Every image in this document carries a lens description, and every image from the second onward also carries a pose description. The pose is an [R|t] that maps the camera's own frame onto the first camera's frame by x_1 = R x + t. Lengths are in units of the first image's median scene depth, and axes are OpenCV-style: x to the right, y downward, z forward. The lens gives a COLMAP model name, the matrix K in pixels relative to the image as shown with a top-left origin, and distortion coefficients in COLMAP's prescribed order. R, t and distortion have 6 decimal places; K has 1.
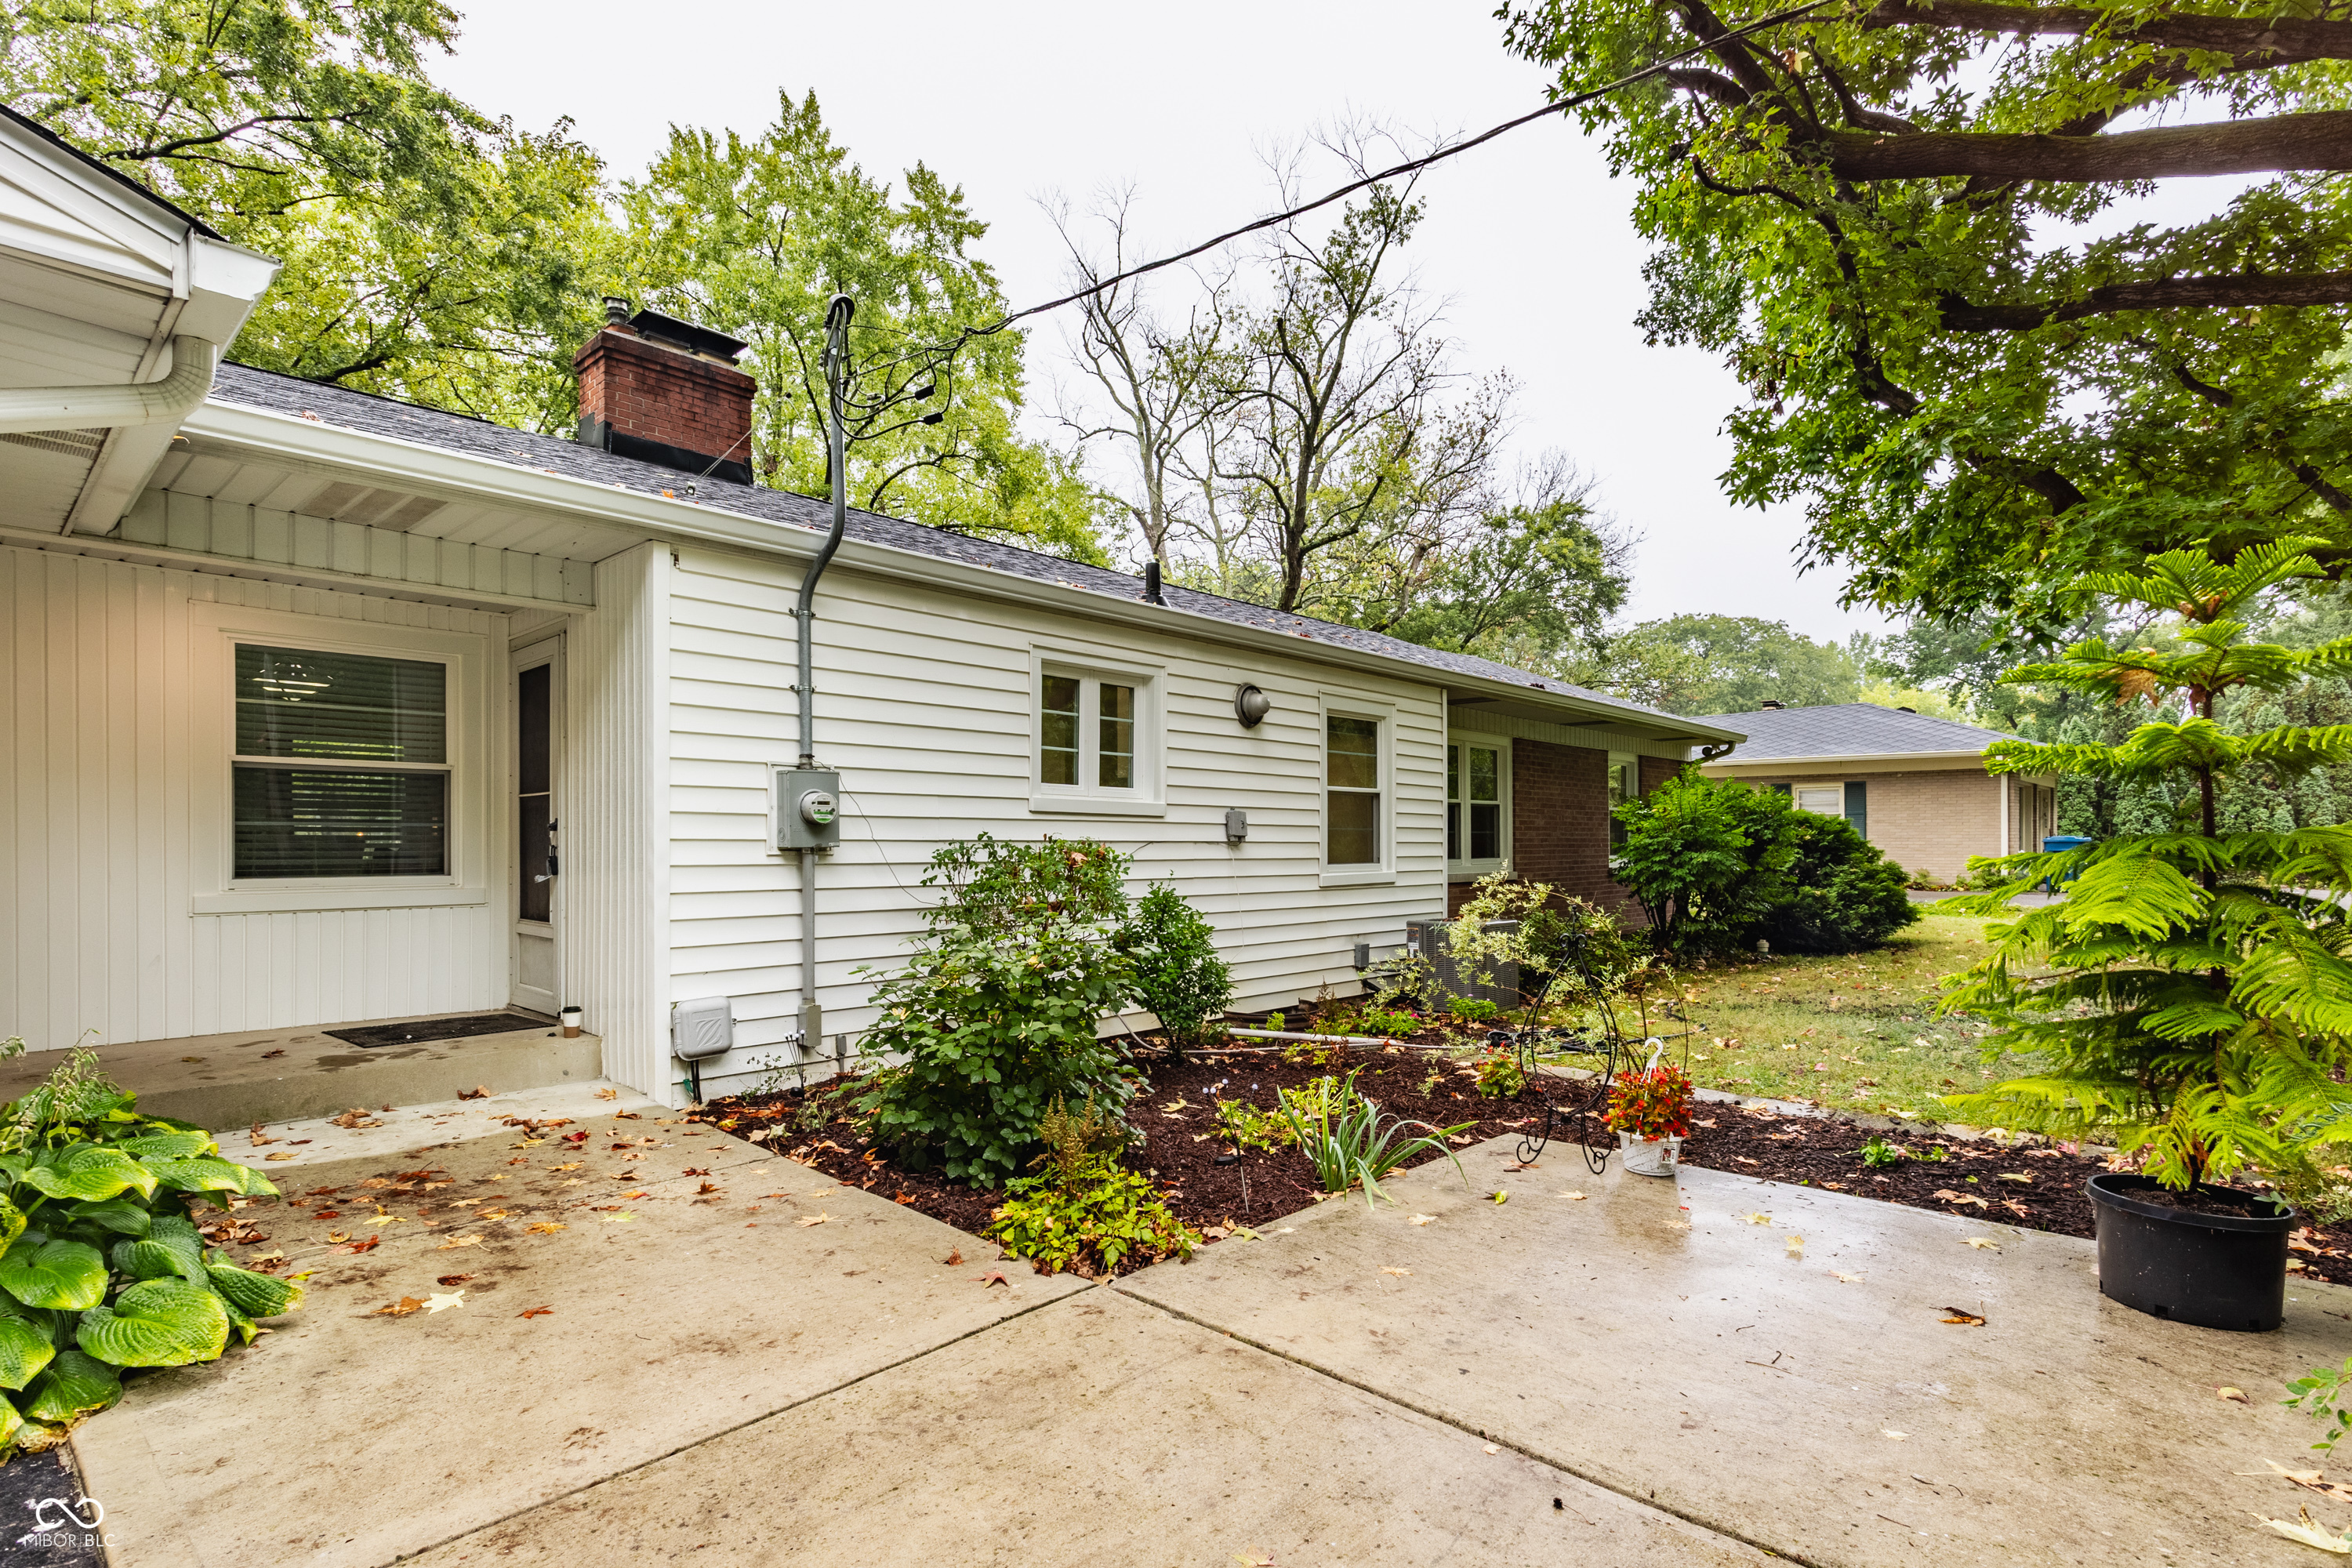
lens RADIAL K [[1170.2, 0, 1194.4], [0, 1170.2, 846.2], [0, 0, 1]] dist [-0.001257, 0.000675]
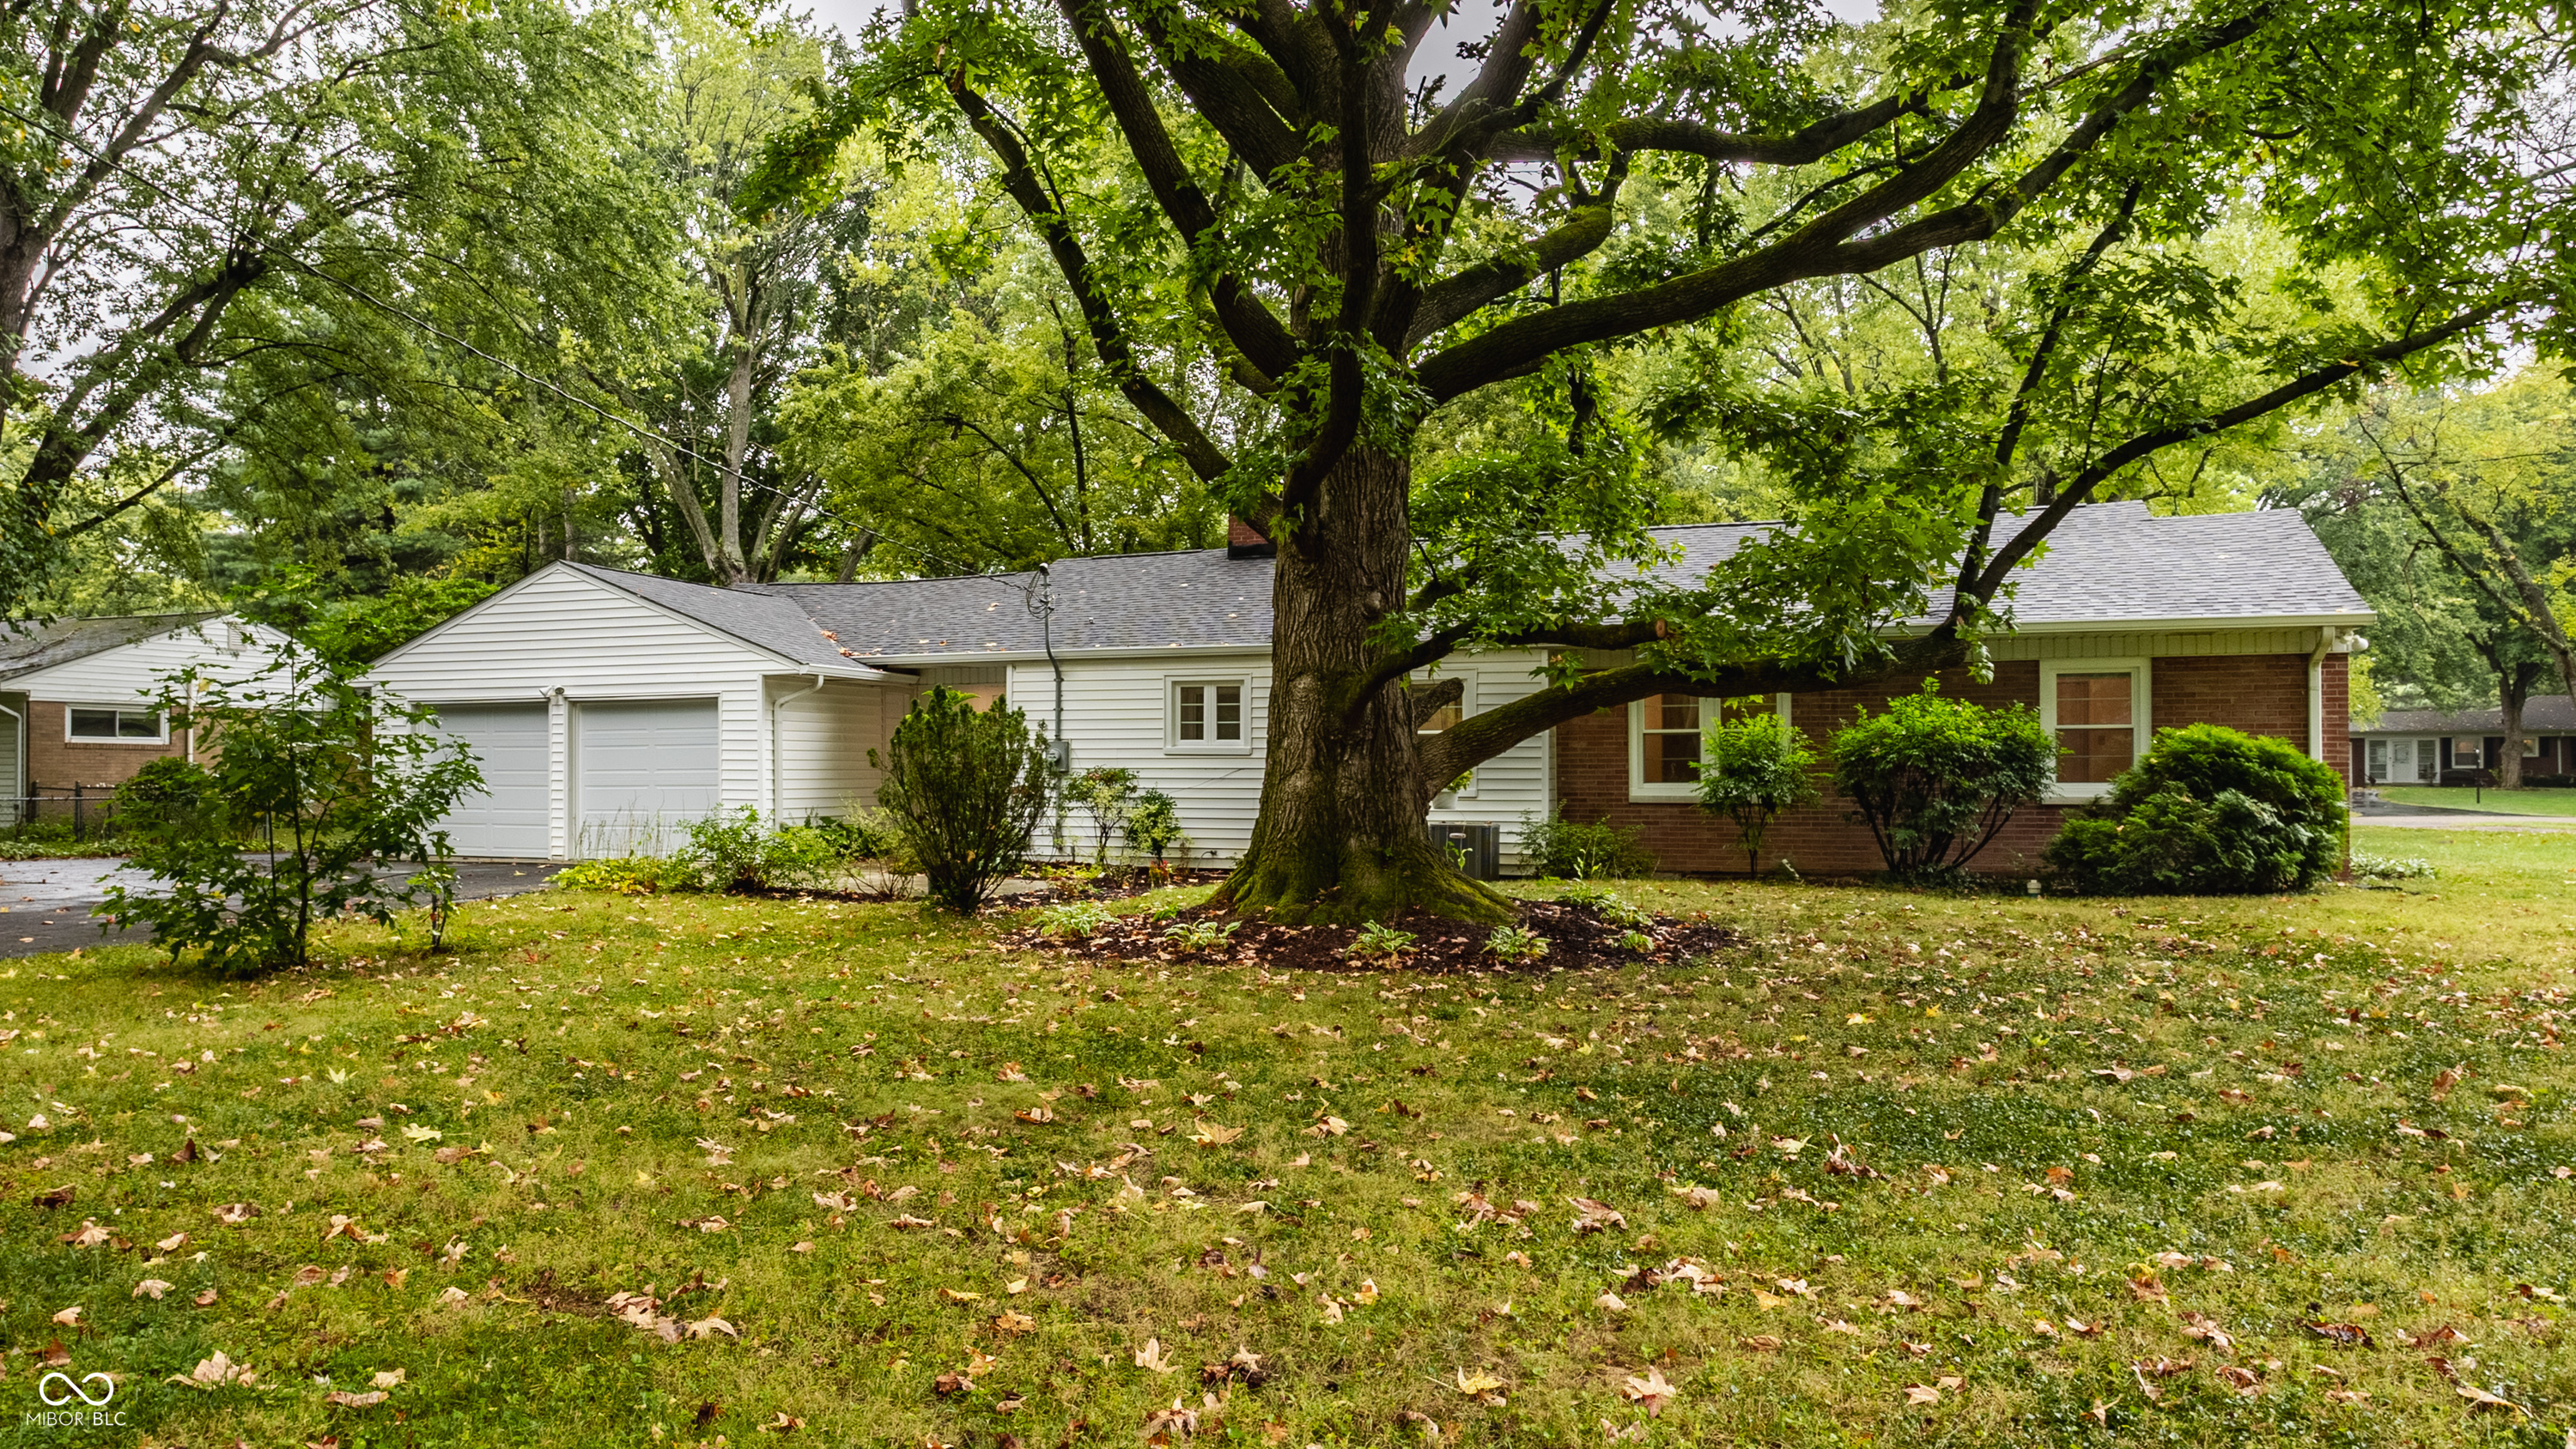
lens RADIAL K [[1843.9, 0, 1278.9], [0, 1843.9, 734.2], [0, 0, 1]] dist [0.028651, 0.002508]
pose [[0.348173, -0.014917, -0.937312, 3.168255], [0.000056, 0.999874, -0.015892, -0.013559], [0.937430, 0.005480, 0.348130, 0.036866]]
